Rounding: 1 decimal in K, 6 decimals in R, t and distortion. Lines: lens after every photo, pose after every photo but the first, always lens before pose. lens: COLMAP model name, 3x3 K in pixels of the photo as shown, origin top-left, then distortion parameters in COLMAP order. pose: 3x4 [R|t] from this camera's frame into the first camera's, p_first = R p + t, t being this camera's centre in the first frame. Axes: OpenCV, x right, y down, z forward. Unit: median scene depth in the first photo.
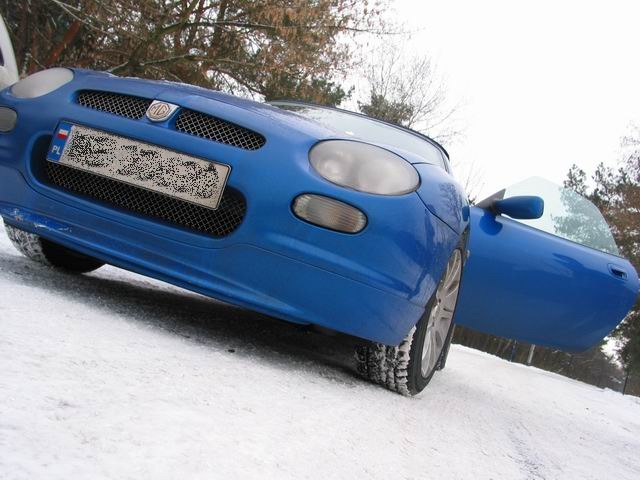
lens RADIAL K [[633.3, 0, 320.1], [0, 633.3, 265.7], [0, 0, 1]] dist [-0.082310, 0.003649]
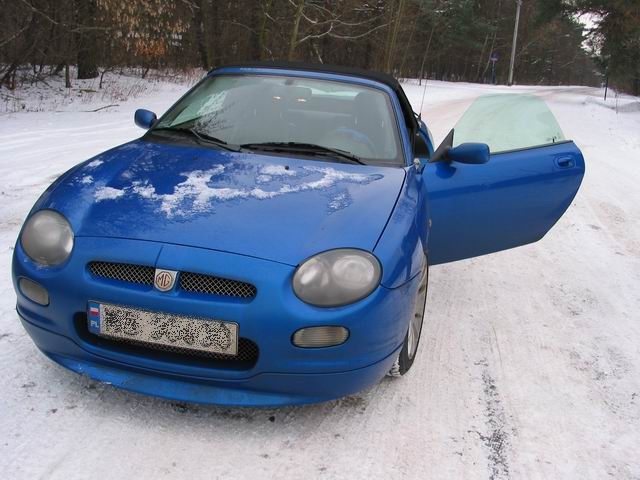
lens RADIAL K [[633.3, 0, 320.1], [0, 633.3, 265.7], [0, 0, 1]] dist [-0.082310, 0.003649]
pose [[0.970382, -0.239308, -0.033019, 0.086378], [0.233781, 0.895822, 0.377954, -0.663542], [-0.060868, -0.374479, 0.925235, -0.149344]]
